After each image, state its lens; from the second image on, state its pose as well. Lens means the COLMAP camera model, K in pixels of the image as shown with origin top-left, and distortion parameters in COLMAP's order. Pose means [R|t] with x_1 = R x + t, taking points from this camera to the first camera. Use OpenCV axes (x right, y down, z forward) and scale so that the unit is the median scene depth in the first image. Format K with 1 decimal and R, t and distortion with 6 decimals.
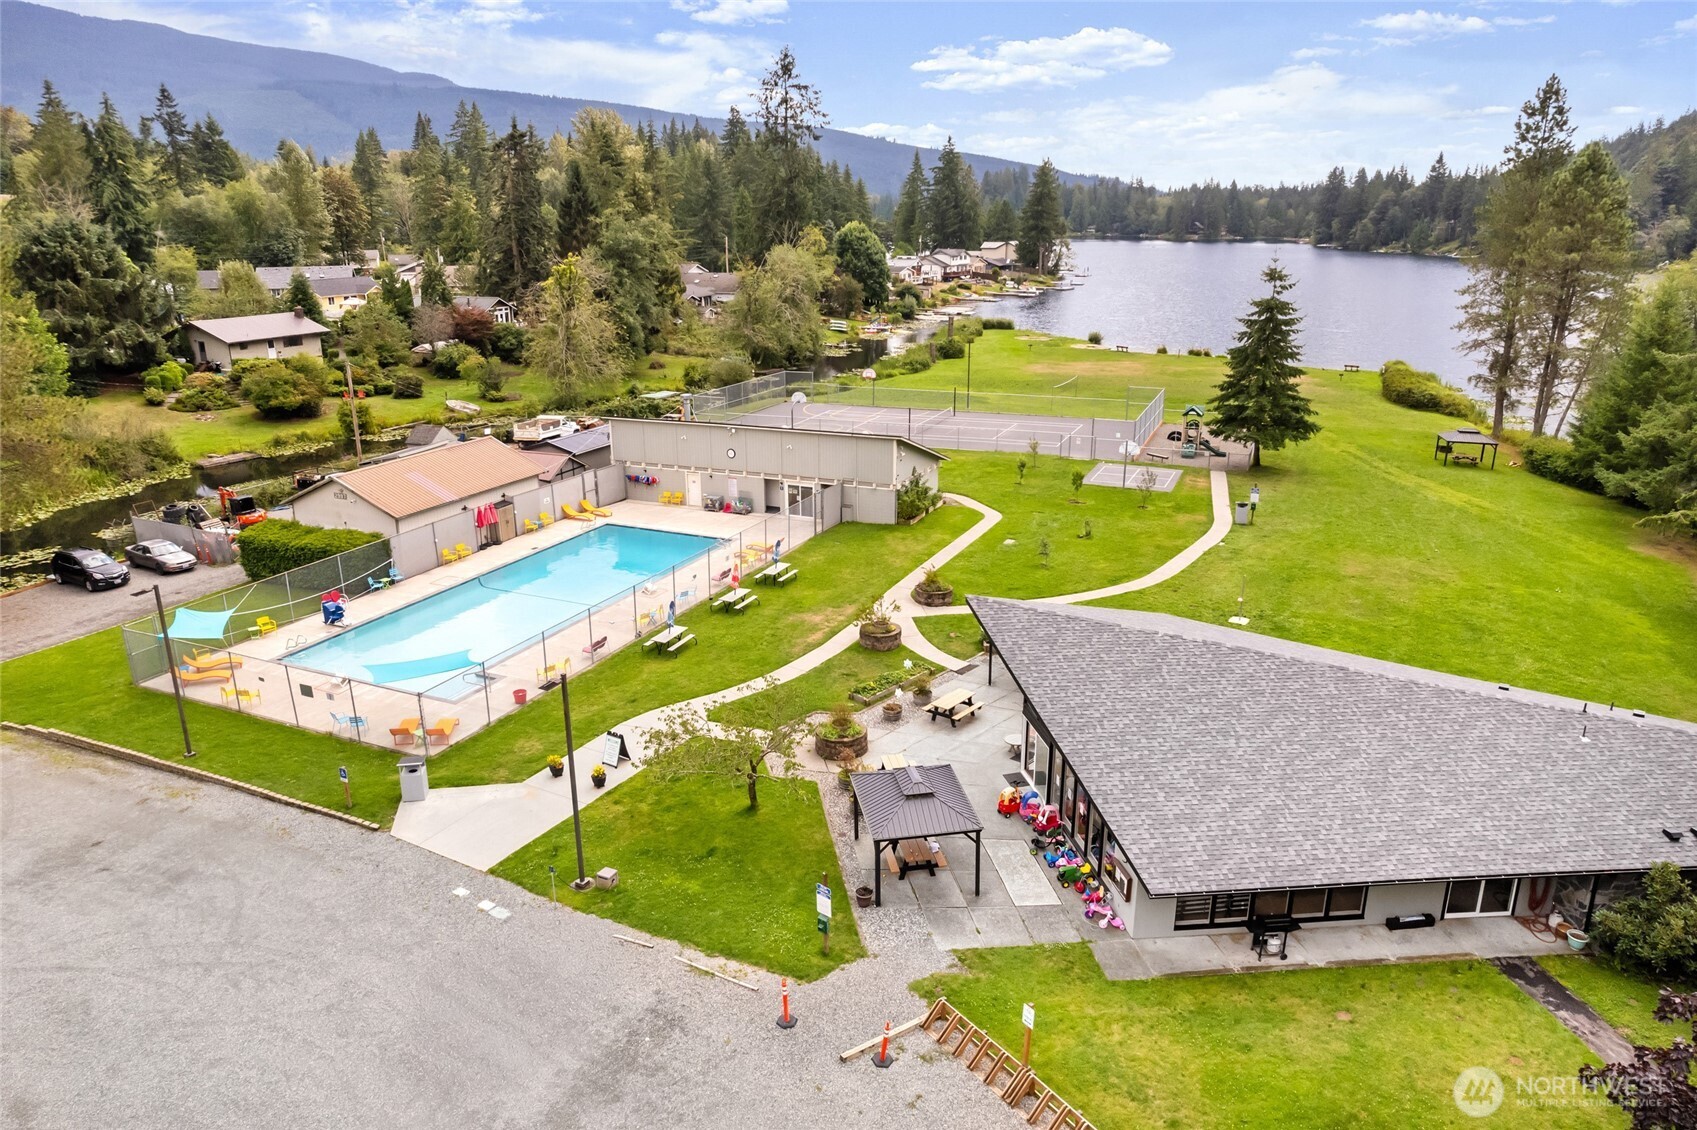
lens RADIAL K [[1123.0, 0, 849.9], [0, 1123.0, 547.6], [0, 0, 1]] dist [-0.075328, 0.071419]
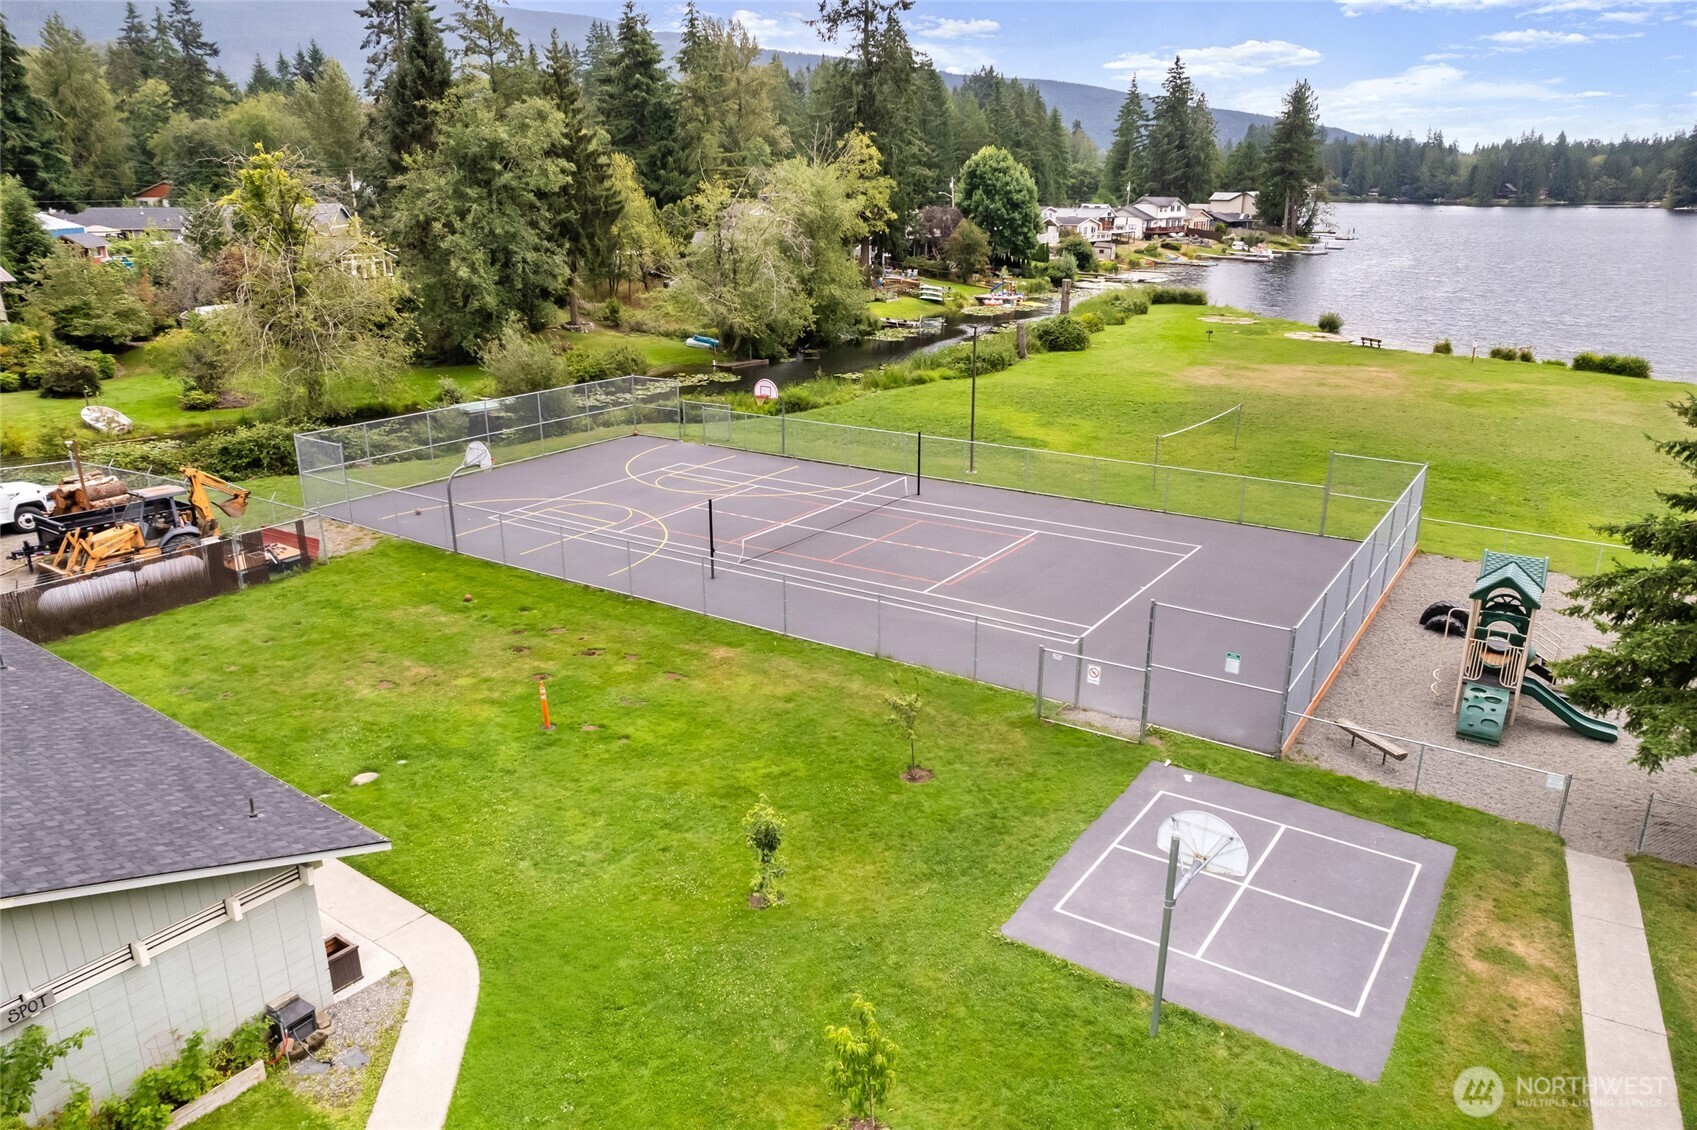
lens RADIAL K [[1161.4, 0, 846.6], [0, 1161.4, 557.8], [0, 0, 1]] dist [-0.091038, 0.091799]
pose [[0.977231, 0.066726, -0.201415, 0.055524], [-0.060940, 0.997535, 0.034797, -0.037329], [0.203240, -0.021731, 0.978888, 0.189815]]
